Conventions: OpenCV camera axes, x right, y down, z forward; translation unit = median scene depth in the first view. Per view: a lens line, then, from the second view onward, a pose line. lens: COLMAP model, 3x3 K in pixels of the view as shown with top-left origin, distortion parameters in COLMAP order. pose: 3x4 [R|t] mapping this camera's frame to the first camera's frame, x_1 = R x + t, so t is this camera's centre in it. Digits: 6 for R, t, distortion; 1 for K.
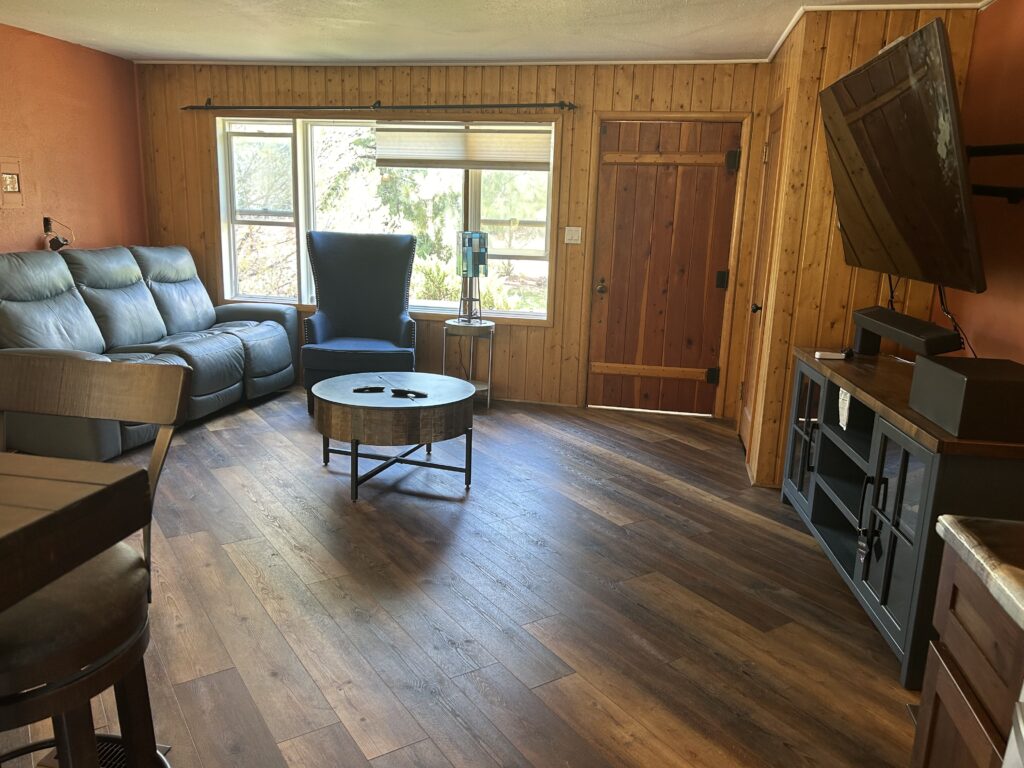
lens RADIAL K [[781.2, 0, 512.0], [0, 781.2, 384.0], [0, 0, 1]] dist [0.043067, -0.050637]
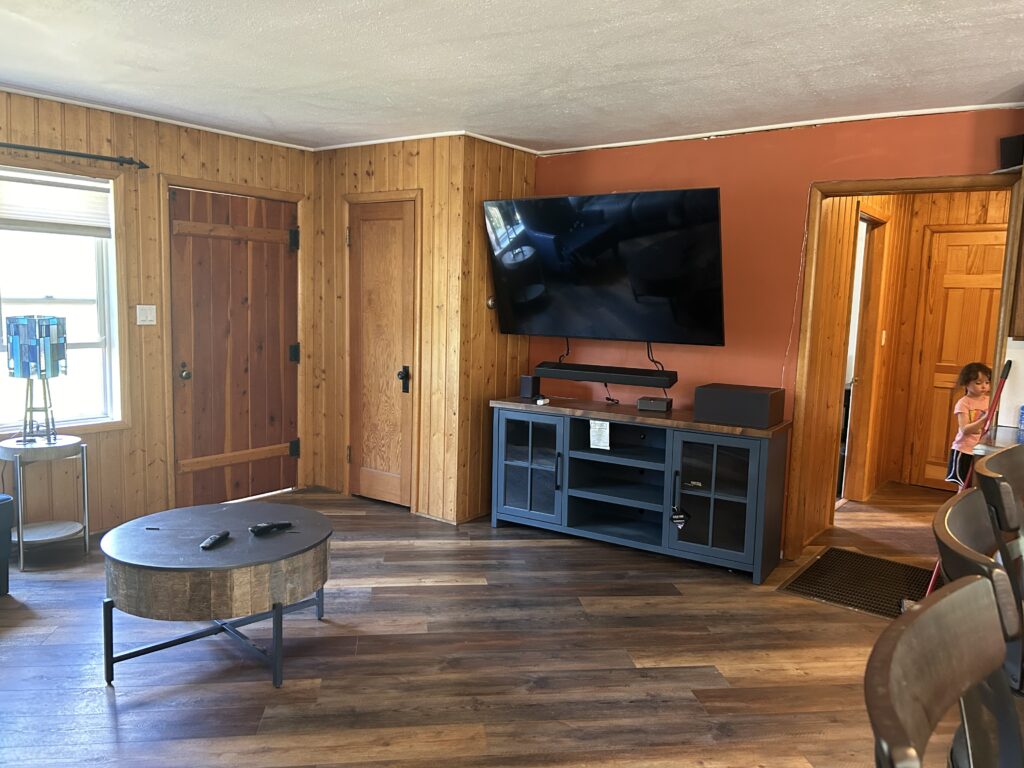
lens RADIAL K [[781.2, 0, 512.0], [0, 781.2, 384.0], [0, 0, 1]] dist [0.043067, -0.050637]
pose [[0.438045, -0.120111, 0.890893, -0.502302], [0.180342, 0.982628, 0.043806, -0.084318], [-0.880678, 0.141476, 0.452096, 0.287657]]
